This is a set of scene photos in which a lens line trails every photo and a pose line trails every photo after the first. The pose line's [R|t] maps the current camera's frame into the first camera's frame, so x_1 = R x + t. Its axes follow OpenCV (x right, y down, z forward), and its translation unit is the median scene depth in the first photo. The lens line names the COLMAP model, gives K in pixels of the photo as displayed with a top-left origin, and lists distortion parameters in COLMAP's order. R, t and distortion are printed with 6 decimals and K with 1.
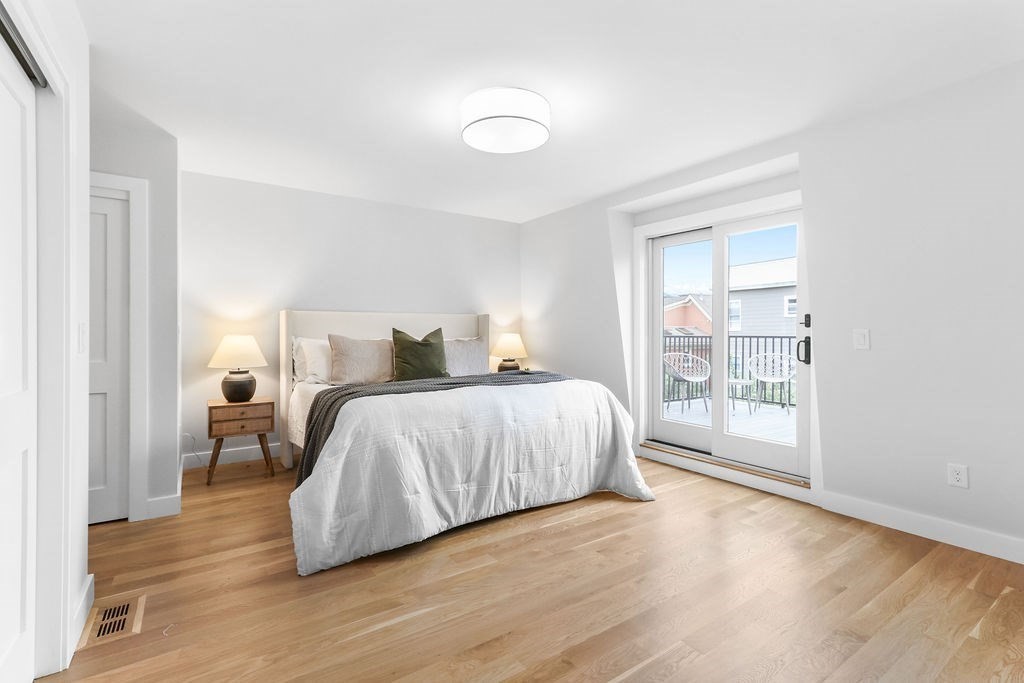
lens RADIAL K [[474.6, 0, 513.2], [0, 474.6, 335.0], [0, 0, 1]] dist [-0.003482, 0.002061]
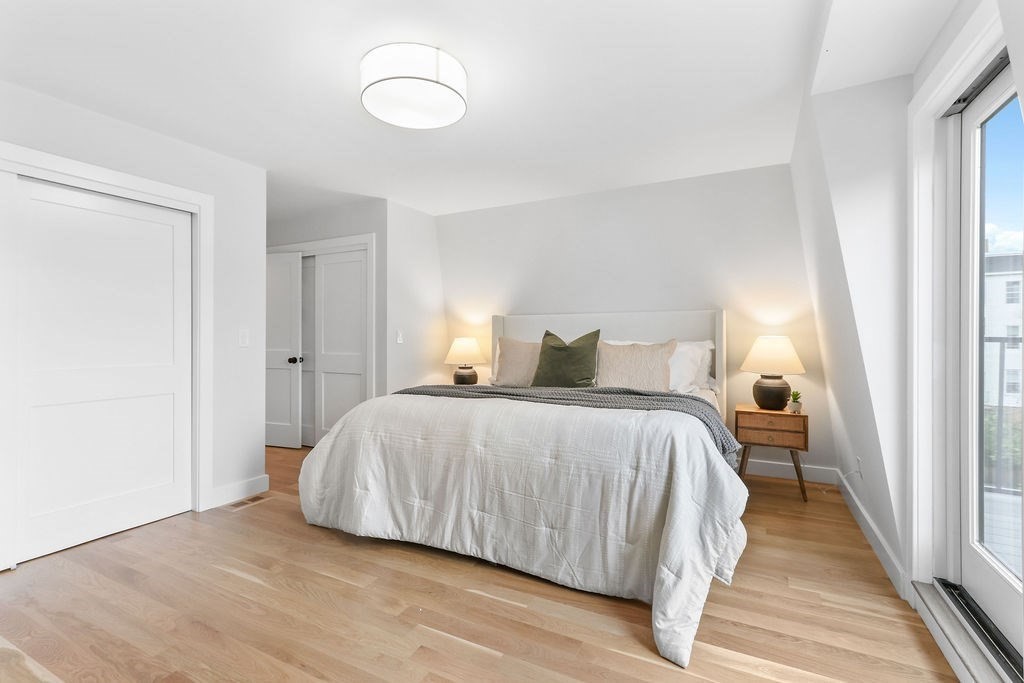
lens RADIAL K [[474.6, 0, 508.5], [0, 474.6, 341.7], [0, 0, 1]] dist [-0.003482, 0.002061]
pose [[0.461806, 0.005336, -0.886965, 0.726447], [-0.002165, 0.999986, 0.004888, 0.003367], [0.886978, -0.000337, 0.461811, 0.673440]]
